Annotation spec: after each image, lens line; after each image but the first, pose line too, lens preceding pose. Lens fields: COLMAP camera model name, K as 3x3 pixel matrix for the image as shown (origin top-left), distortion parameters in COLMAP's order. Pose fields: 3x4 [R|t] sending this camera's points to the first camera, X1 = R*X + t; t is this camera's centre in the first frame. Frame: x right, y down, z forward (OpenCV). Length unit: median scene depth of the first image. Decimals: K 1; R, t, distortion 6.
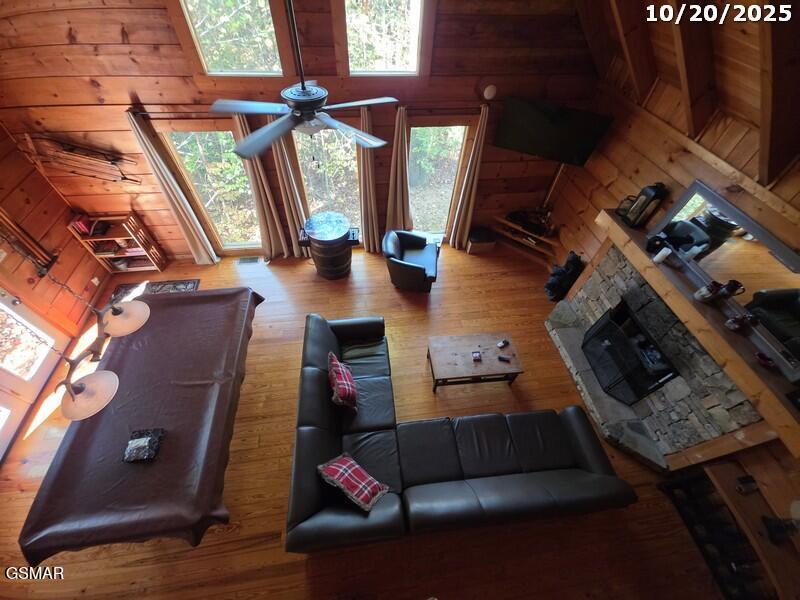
lens RADIAL K [[317.3, 0, 399.4], [0, 317.3, 297.2], [0, 0, 1]] dist [0.018142, -0.010072]
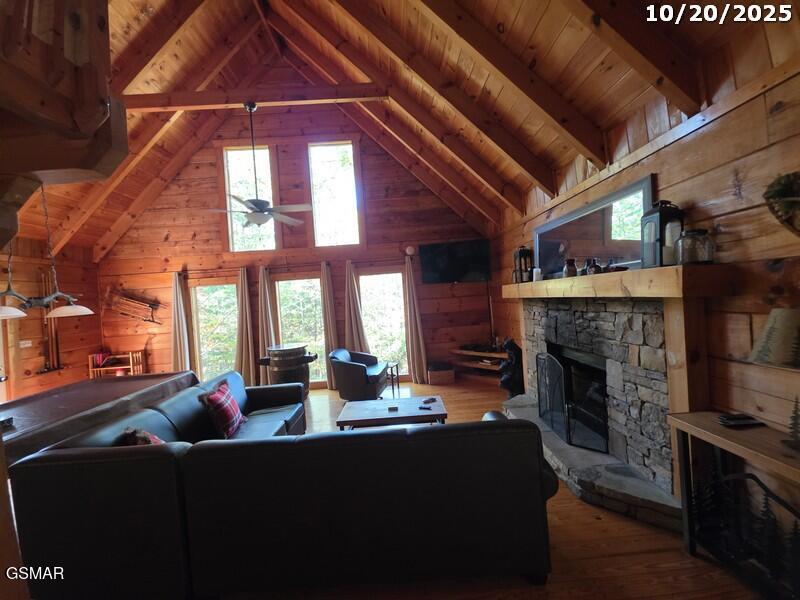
lens RADIAL K [[317.3, 0, 399.4], [0, 317.3, 297.2], [0, 0, 1]] dist [0.018142, -0.010072]
pose [[0.987487, -0.111720, -0.111306, 0.391175], [-0.014653, 0.637742, -0.770111, 0.661962], [0.157021, 0.762105, 0.628125, 0.240218]]
